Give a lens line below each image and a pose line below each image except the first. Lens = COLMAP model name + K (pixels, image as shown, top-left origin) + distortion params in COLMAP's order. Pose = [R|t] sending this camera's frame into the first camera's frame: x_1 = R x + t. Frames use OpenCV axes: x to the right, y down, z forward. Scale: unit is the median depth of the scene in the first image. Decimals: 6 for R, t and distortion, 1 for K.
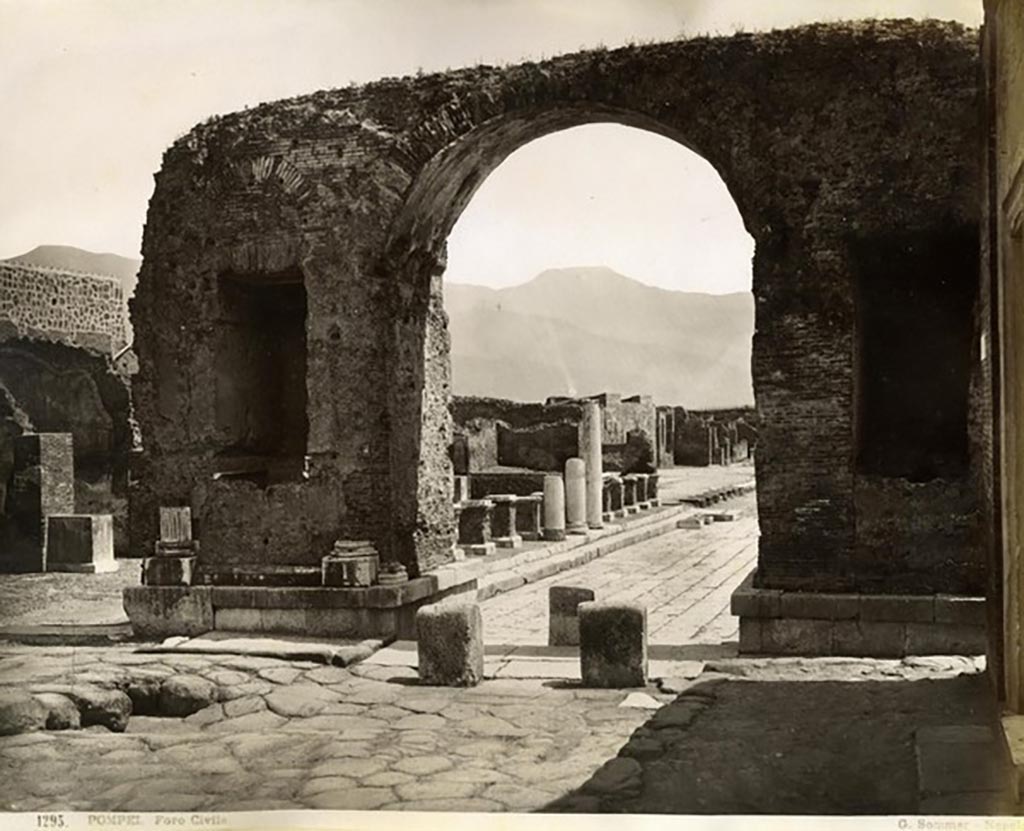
lens RADIAL K [[1565.3, 0, 512.0], [0, 1565.3, 415.5], [0, 0, 1]] dist [-0.027342, -0.015806]
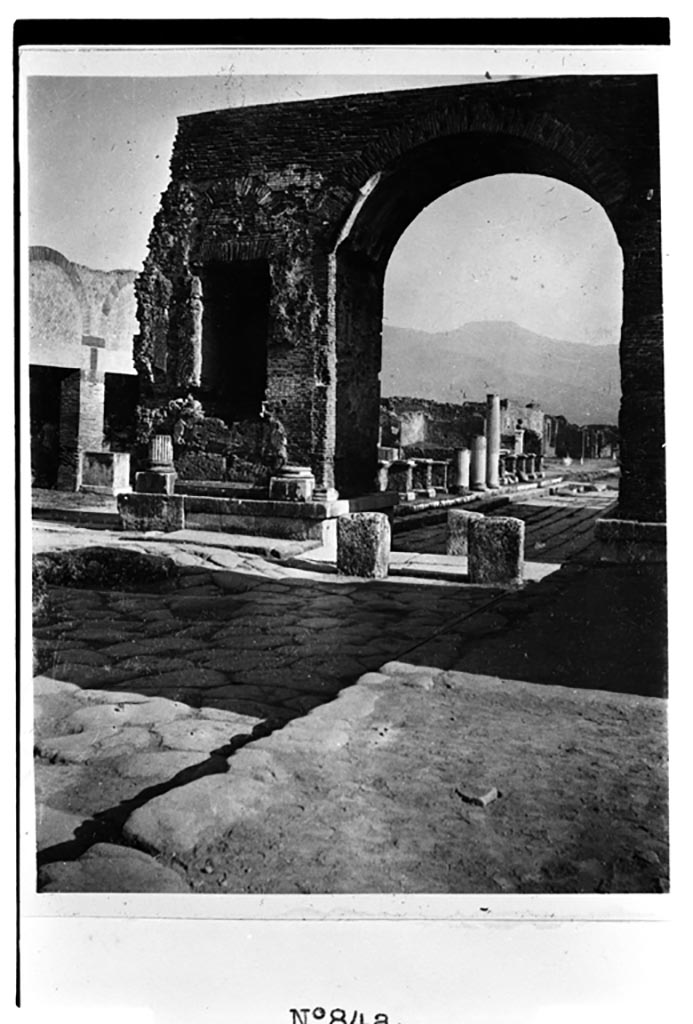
lens RADIAL K [[974.1, 0, 346.5], [0, 974.1, 512.0], [0, 0, 1]] dist [0.001925, 0.000551]
pose [[0.992611, 0.042483, -0.113663, 0.027386], [-0.037879, 0.998384, 0.042371, 0.067559], [0.115280, -0.037752, 0.992615, 0.170266]]
